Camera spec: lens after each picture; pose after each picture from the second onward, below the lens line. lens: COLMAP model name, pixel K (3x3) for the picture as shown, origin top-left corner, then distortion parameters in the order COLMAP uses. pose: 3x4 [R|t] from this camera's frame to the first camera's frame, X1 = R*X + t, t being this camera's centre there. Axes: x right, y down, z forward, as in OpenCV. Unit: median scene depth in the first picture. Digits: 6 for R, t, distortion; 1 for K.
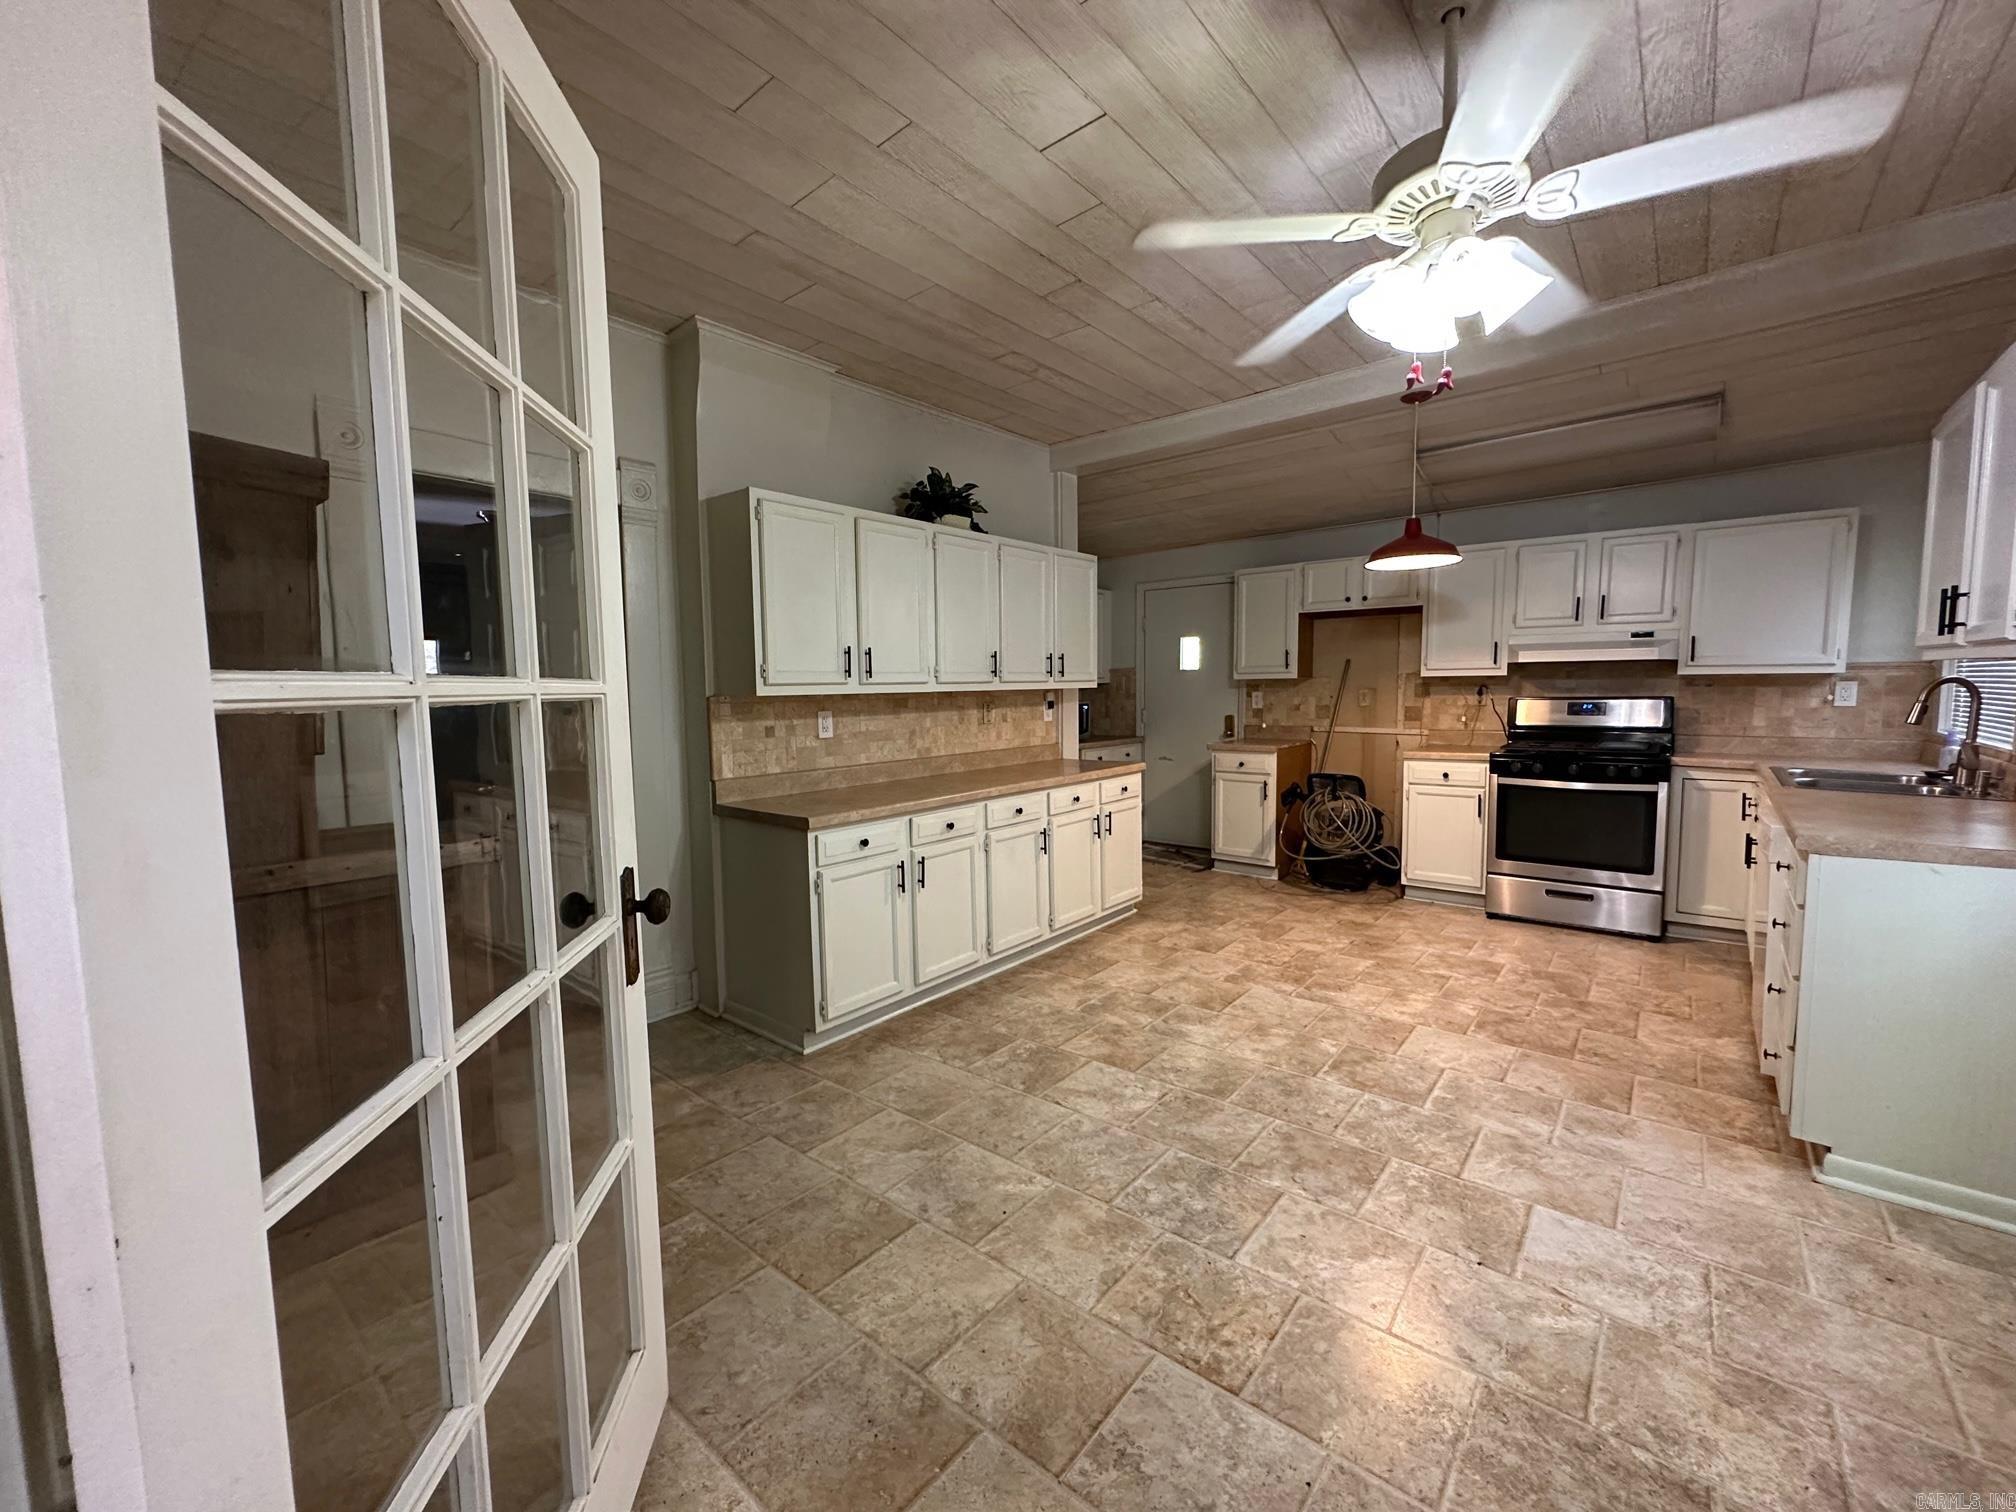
lens RADIAL K [[801.7, 0, 1008.0], [0, 801.7, 756.0], [0, 0, 1]] dist [-0.001394, -0.000036]
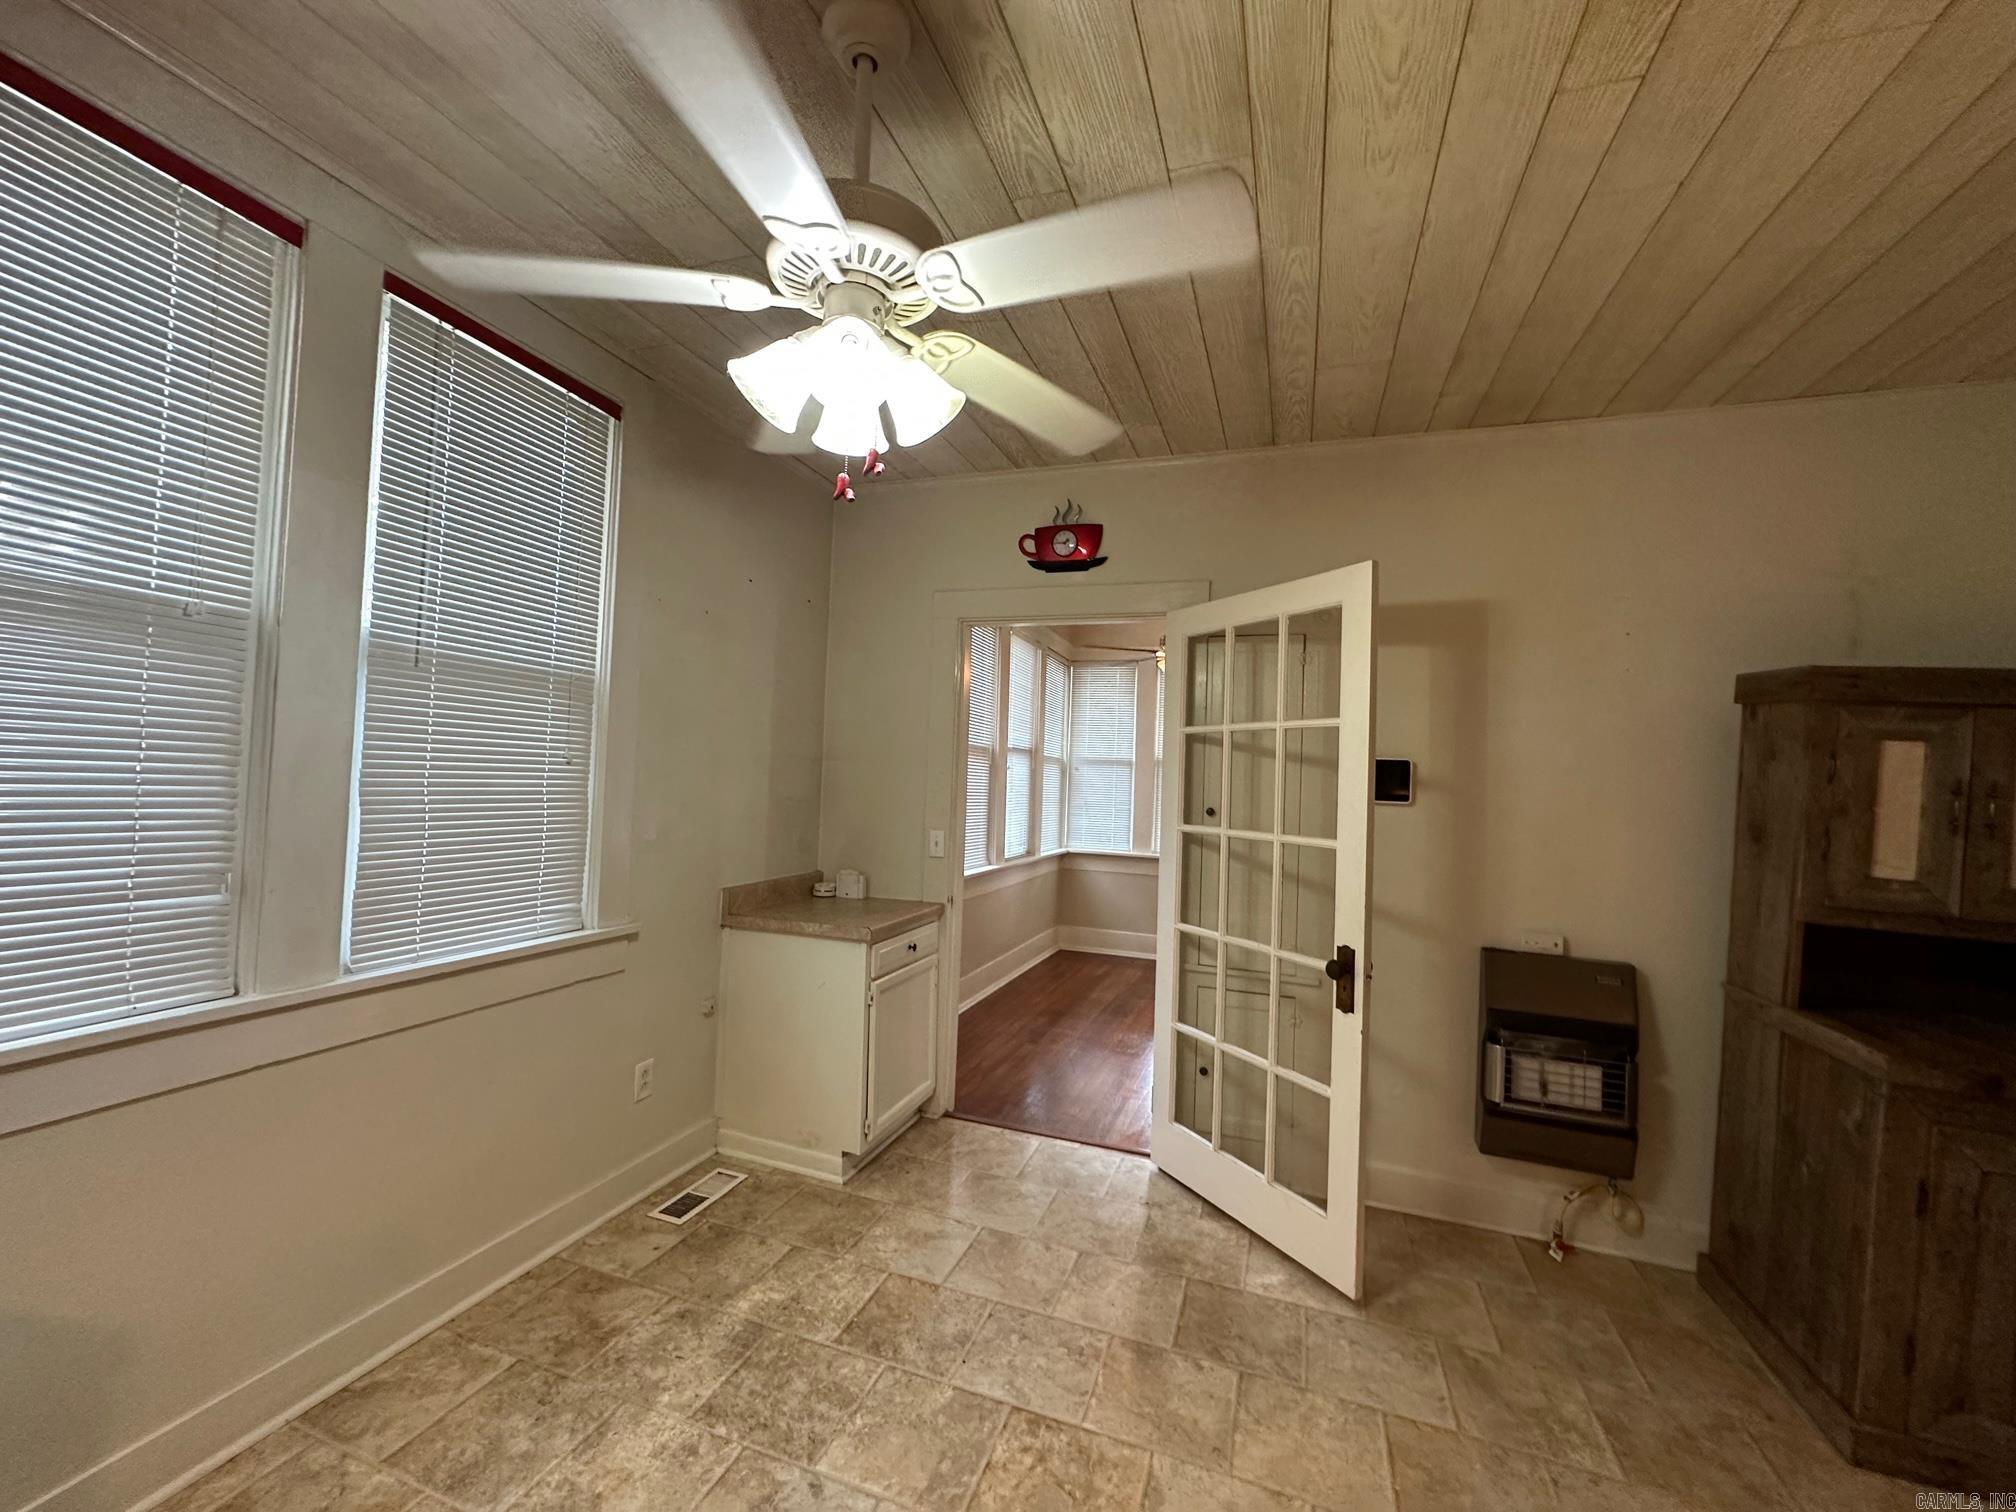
lens RADIAL K [[801.7, 0, 1008.0], [0, 801.7, 756.0], [0, 0, 1]] dist [-0.001394, -0.000036]
pose [[-0.937550, -0.033121, -0.346270, 0.741019], [-0.054900, 0.997069, 0.053277, -0.289443], [0.343491, 0.068961, -0.936621, 2.040588]]
